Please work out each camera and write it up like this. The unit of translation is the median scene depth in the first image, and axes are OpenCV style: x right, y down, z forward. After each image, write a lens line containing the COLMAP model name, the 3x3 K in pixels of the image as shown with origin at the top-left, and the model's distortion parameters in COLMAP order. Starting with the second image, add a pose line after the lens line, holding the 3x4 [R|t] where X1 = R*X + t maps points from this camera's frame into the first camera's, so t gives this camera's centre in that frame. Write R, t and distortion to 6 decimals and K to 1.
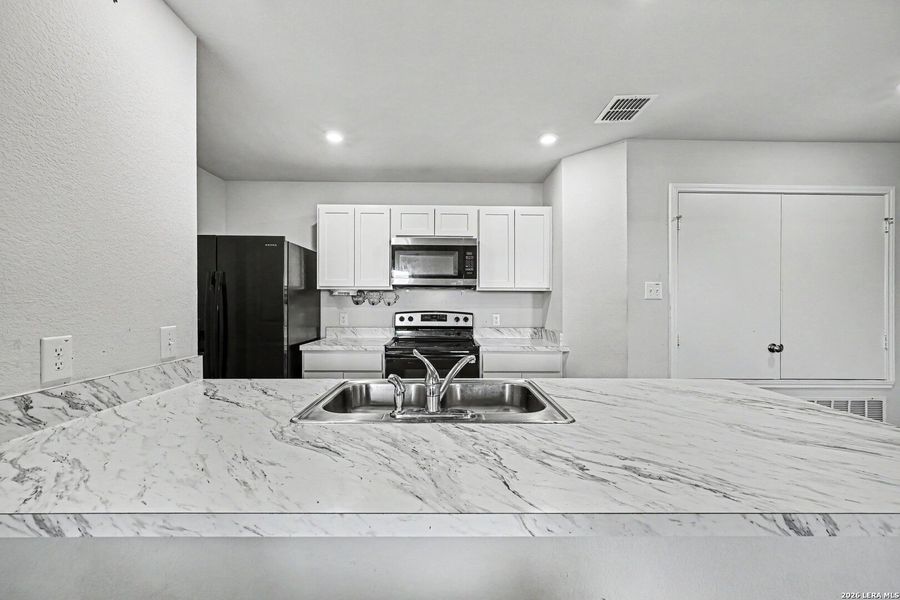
lens RADIAL K [[355.2, 0, 447.5], [0, 355.2, 307.9], [0, 0, 1]] dist [-0.003491, 0.000664]
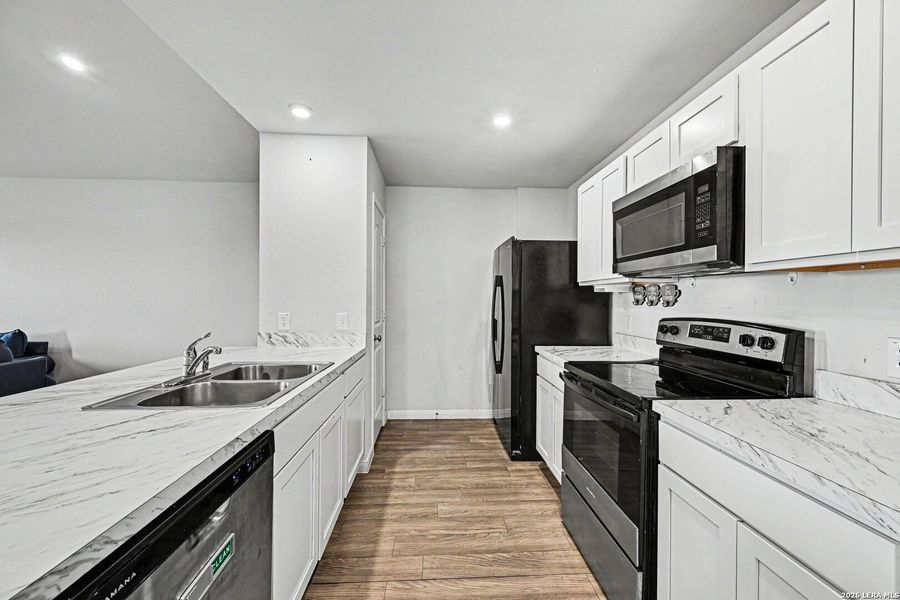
lens RADIAL K [[355.2, 0, 453.2], [0, 355.2, 304.5], [0, 0, 1]] dist [-0.003491, 0.000664]
pose [[0.041406, 0.009554, -0.999097, 0.468084], [-0.021335, 0.999735, 0.008676, -0.008644], [0.998915, 0.020956, 0.041598, 0.660961]]
